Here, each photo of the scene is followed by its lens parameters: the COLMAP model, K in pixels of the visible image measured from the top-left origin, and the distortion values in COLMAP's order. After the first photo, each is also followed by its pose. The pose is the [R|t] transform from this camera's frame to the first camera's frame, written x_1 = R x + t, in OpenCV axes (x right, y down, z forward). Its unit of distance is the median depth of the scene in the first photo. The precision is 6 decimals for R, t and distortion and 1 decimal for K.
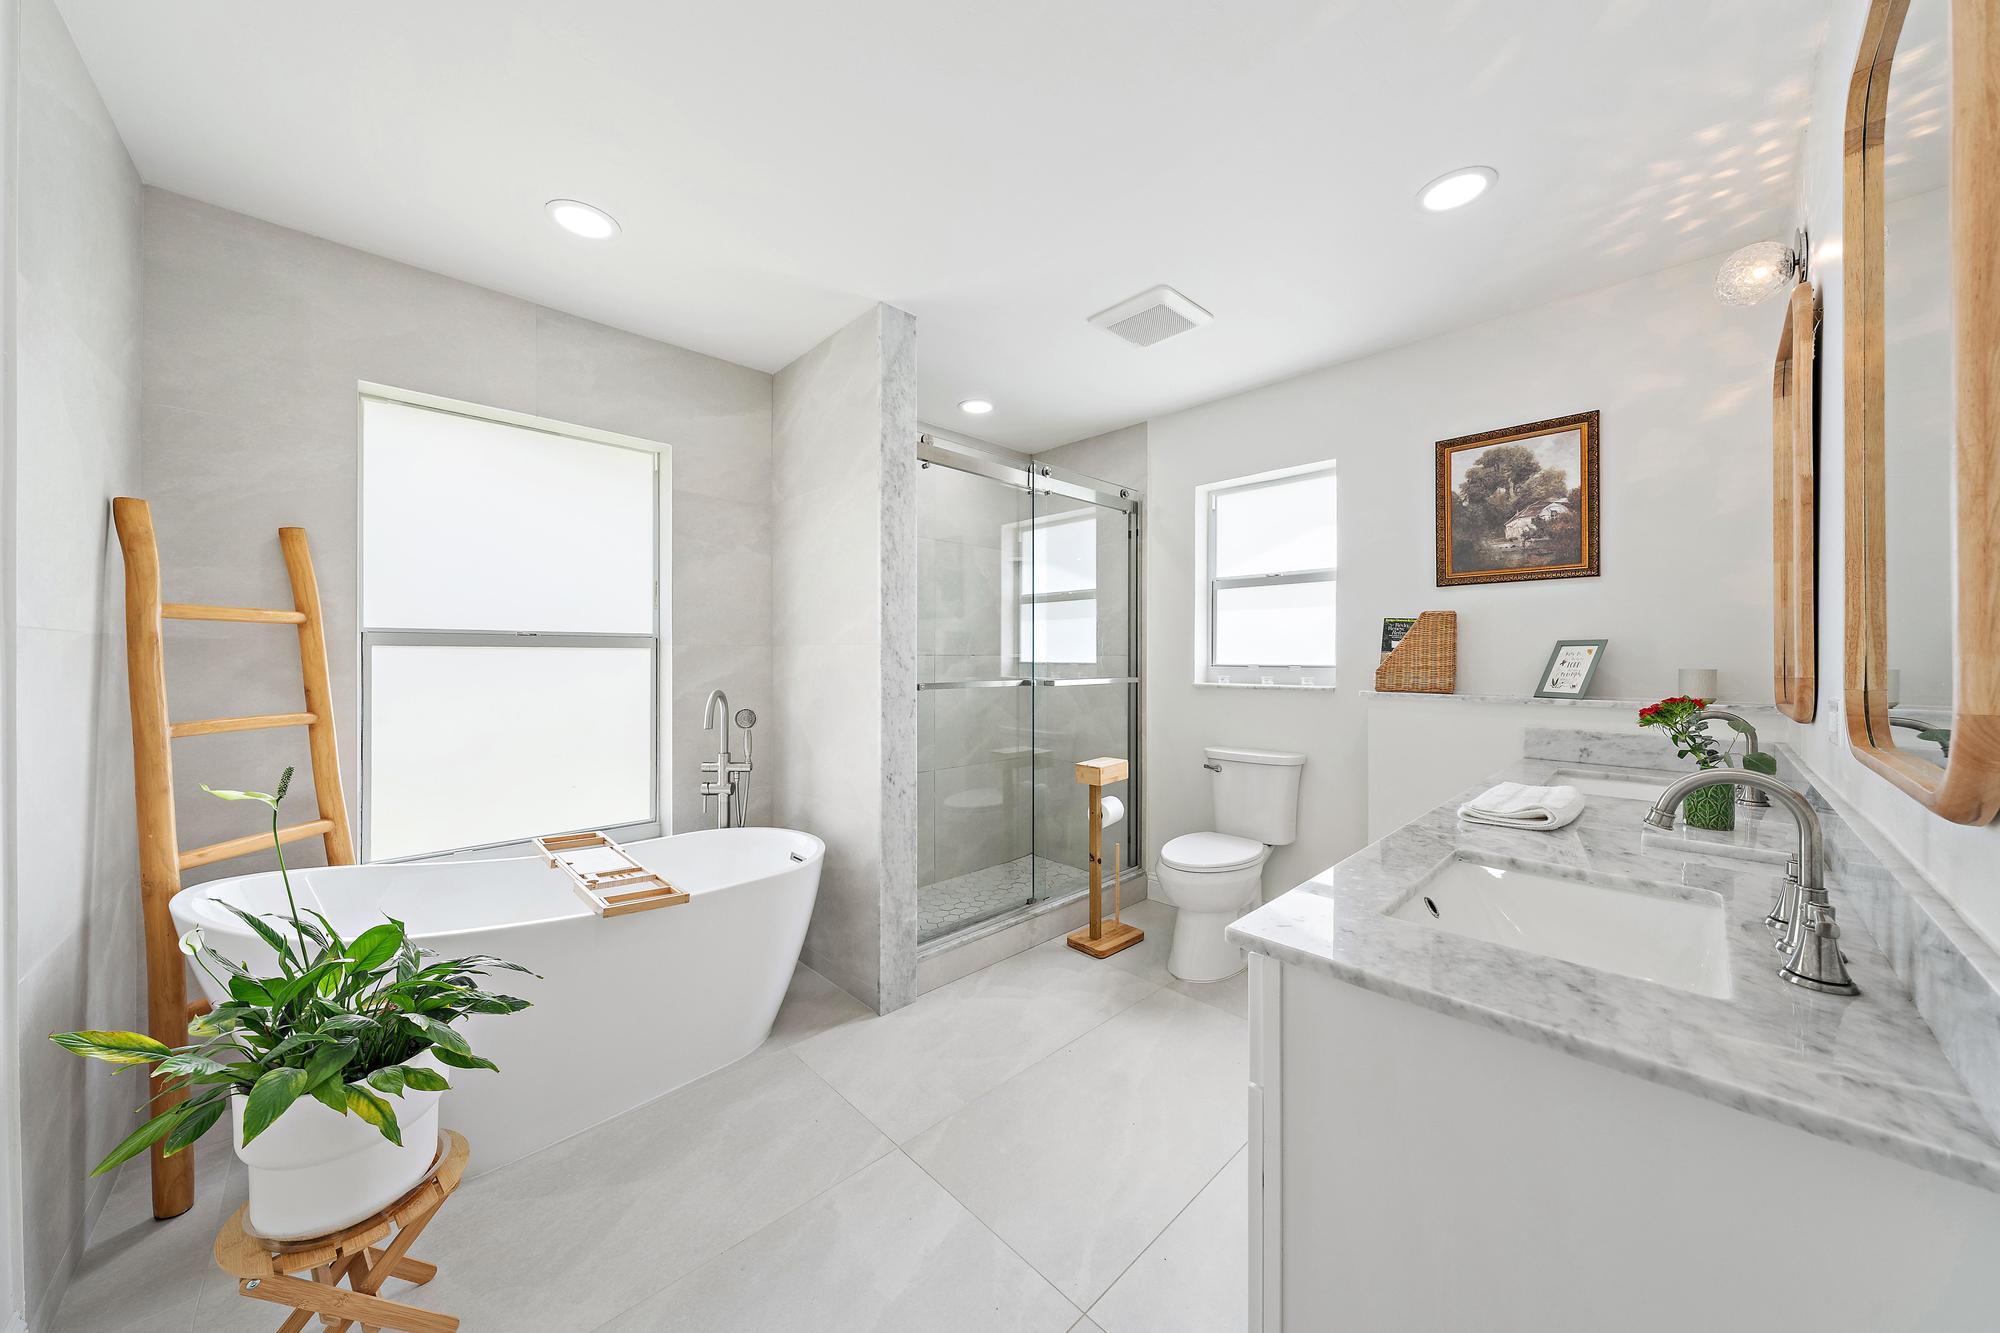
lens RADIAL K [[690.9, 0, 1004.5], [0, 690.9, 662.2], [0, 0, 1]] dist [0.000420, 0.000045]
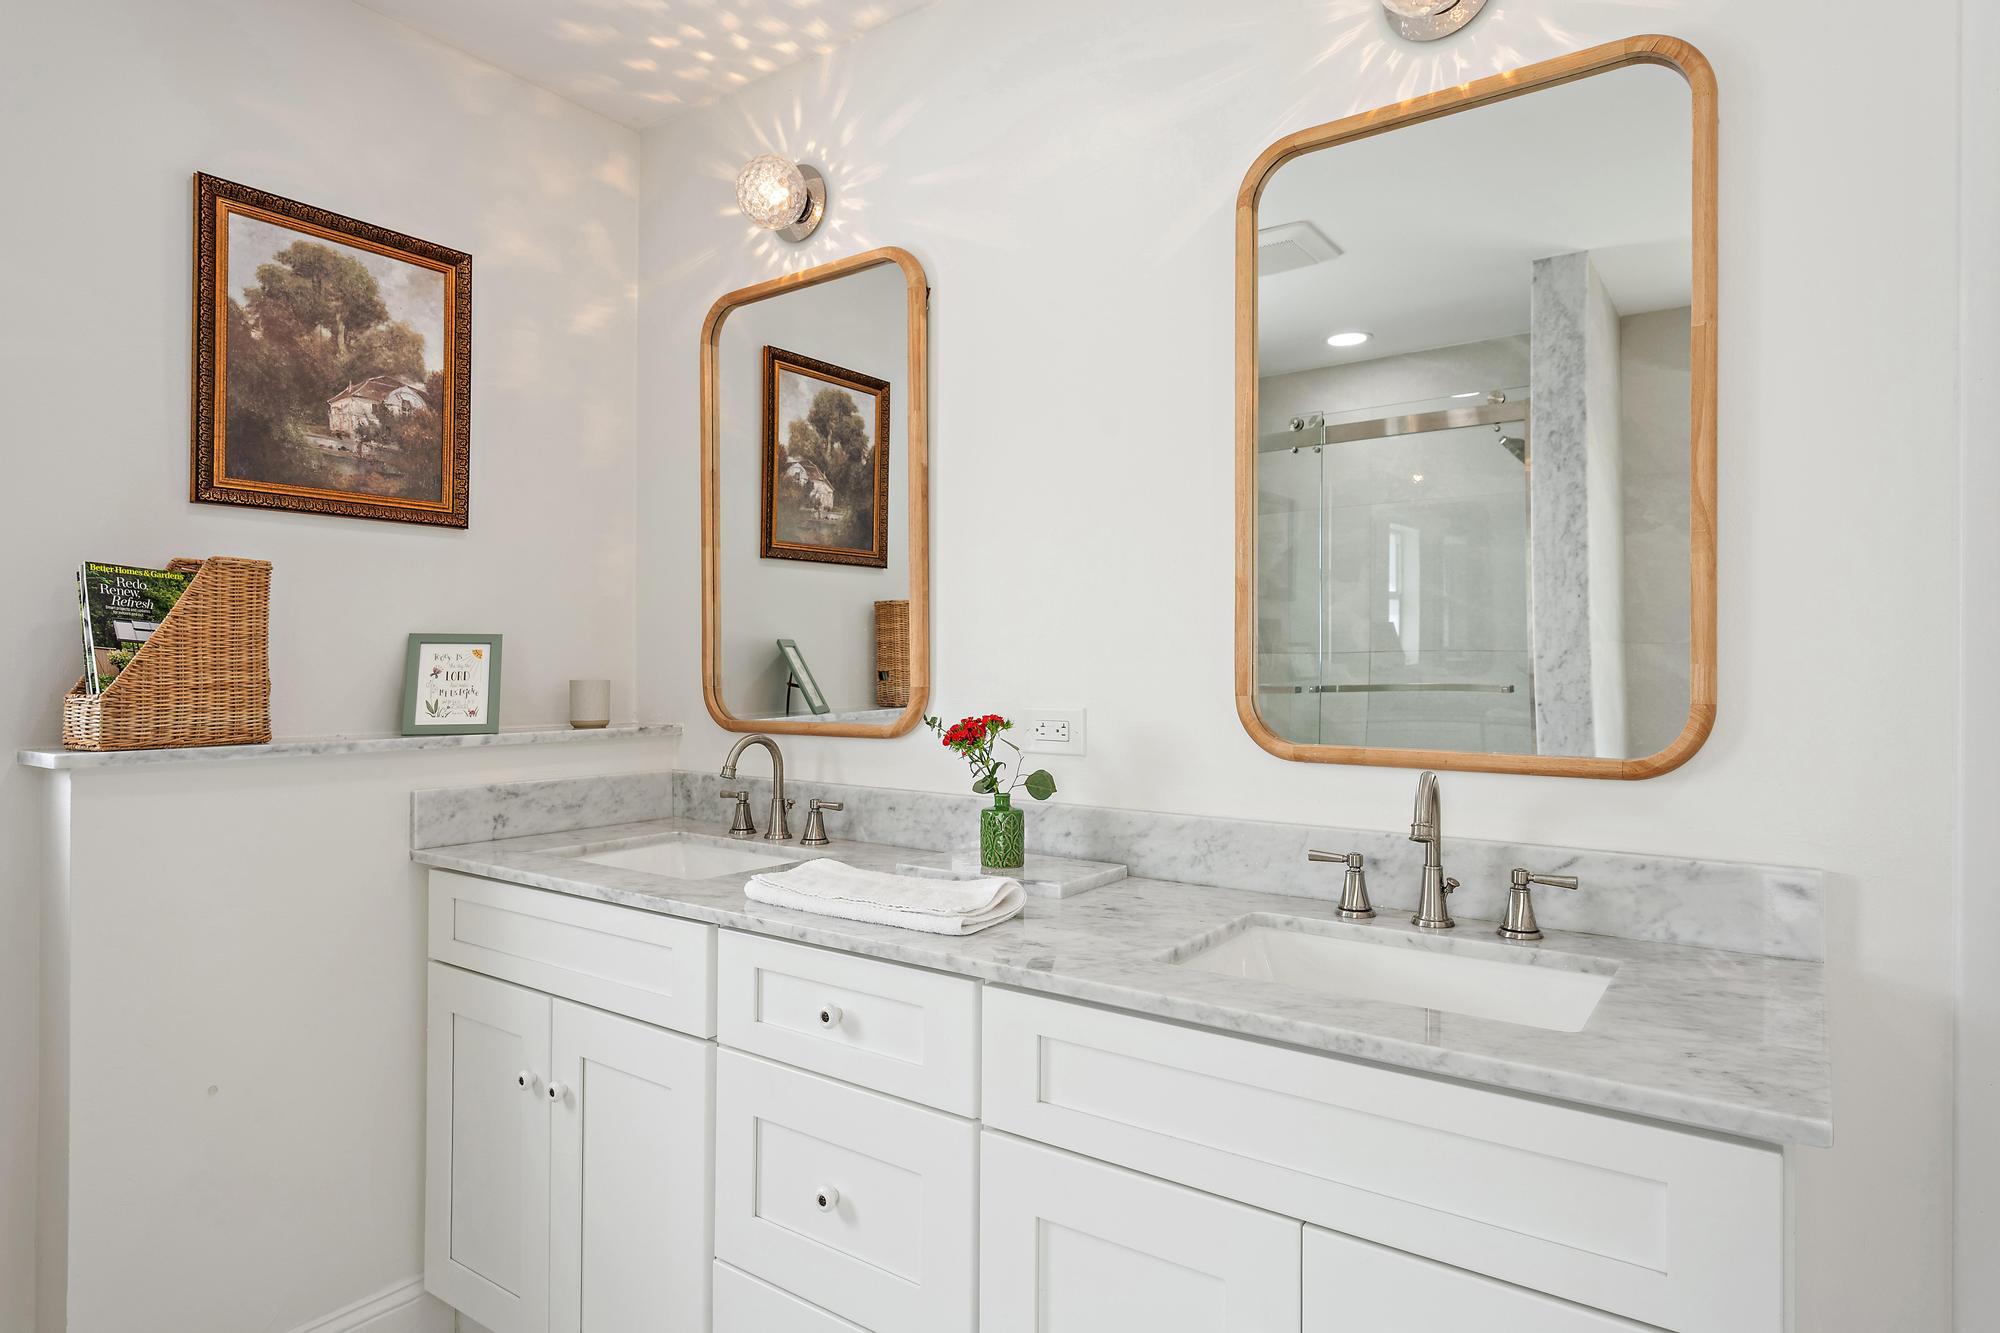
lens RADIAL K [[1132.8, 0, 1002.5], [0, 1132.8, 665.4], [0, 0, 1]] dist [0.002644, 0.000557]
pose [[-0.178714, -0.004769, 0.983889, -0.189711], [0.001486, 0.999986, 0.005117, -0.008987], [-0.983900, 0.002377, -0.178705, 0.673489]]
